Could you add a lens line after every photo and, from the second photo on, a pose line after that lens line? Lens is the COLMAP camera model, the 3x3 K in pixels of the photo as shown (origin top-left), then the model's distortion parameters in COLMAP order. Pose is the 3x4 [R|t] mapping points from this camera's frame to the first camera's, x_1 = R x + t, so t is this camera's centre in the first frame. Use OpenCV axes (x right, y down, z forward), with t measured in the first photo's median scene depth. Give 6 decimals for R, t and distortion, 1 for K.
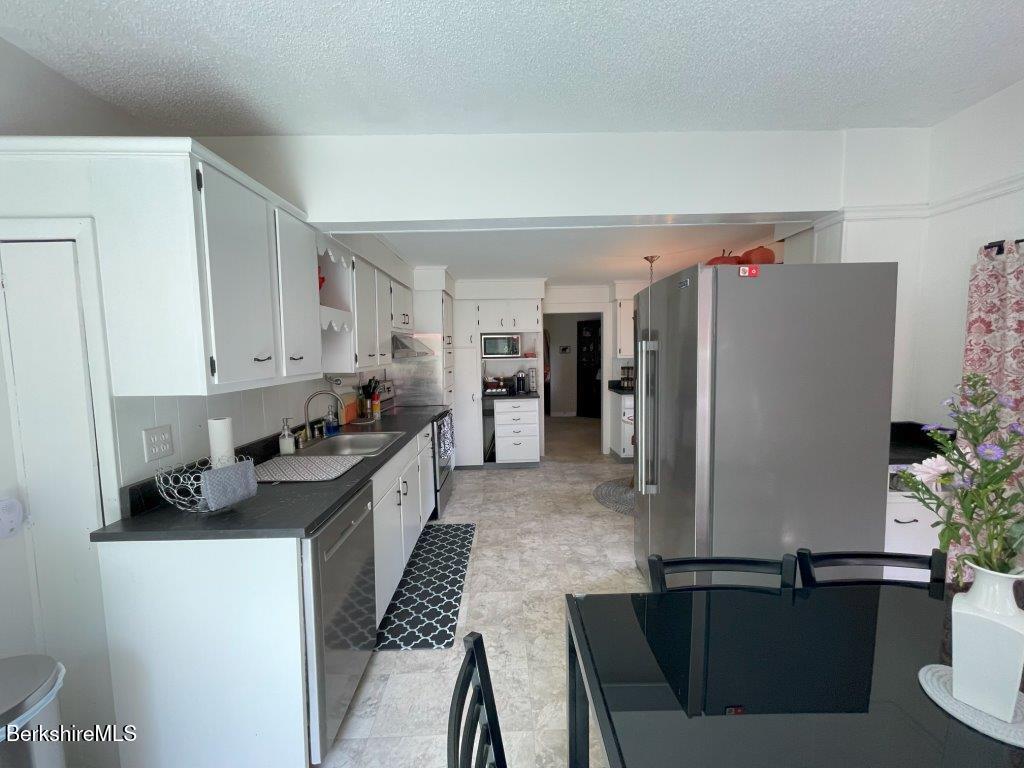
lens RADIAL K [[415.5, 0, 510.0], [0, 415.5, 386.8], [0, 0, 1]] dist [-0.001548, -0.000793]
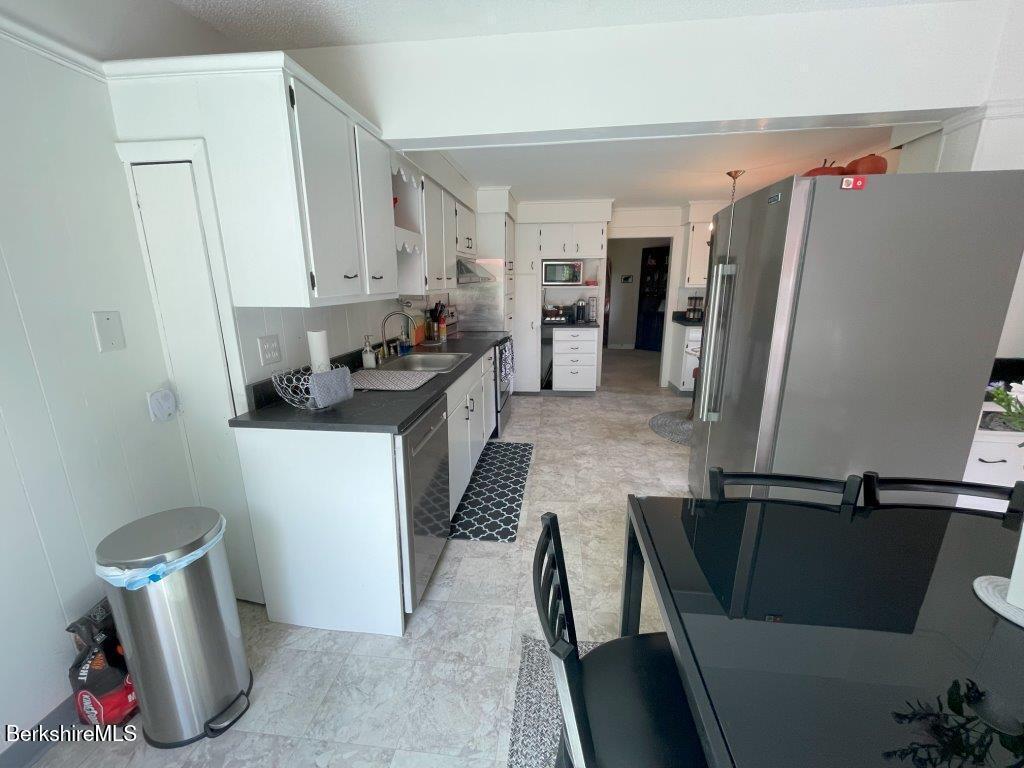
lens RADIAL K [[415.5, 0, 509.6], [0, 415.5, 387.4], [0, 0, 1]] dist [-0.001548, -0.000793]
pose [[0.991430, 0.042693, -0.123465, -0.028444], [-0.022013, 0.986174, 0.164244, 0.023091], [0.128770, -0.160118, 0.978663, -0.039496]]
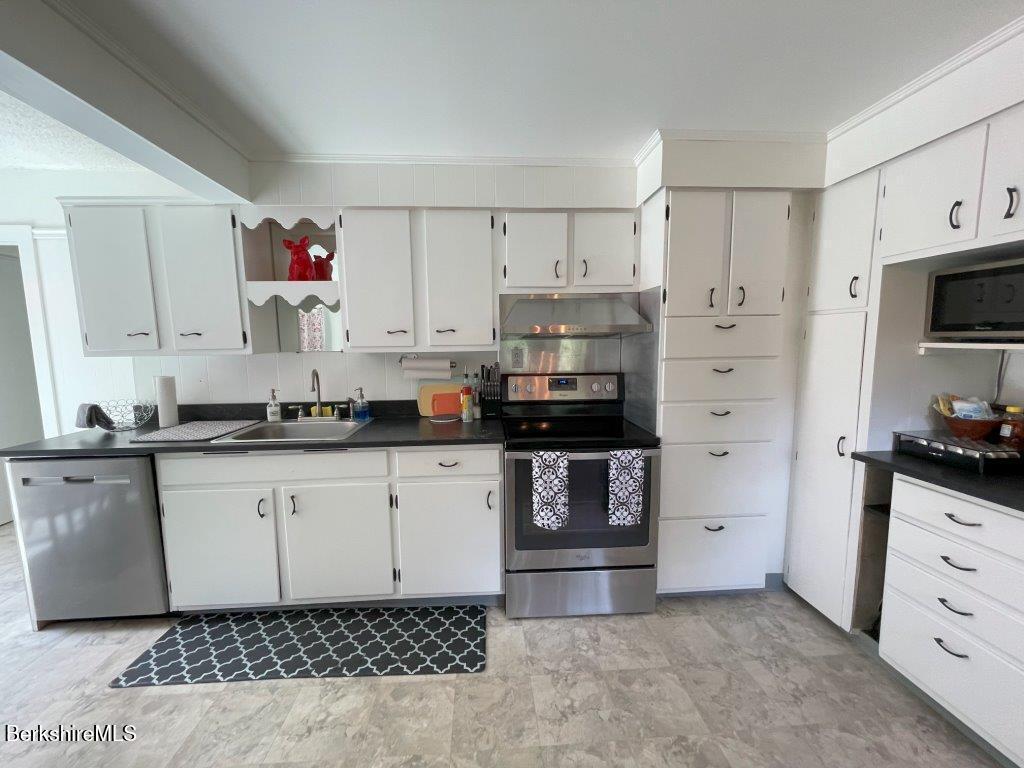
lens RADIAL K [[415.5, 0, 513.2], [0, 415.5, 384.1], [0, 0, 1]] dist [-0.001548, -0.000793]
pose [[0.055546, 0.131050, -0.989818, 0.581053], [-0.073439, 0.989200, 0.126847, -0.121897], [0.995752, 0.065645, 0.064570, 1.546946]]
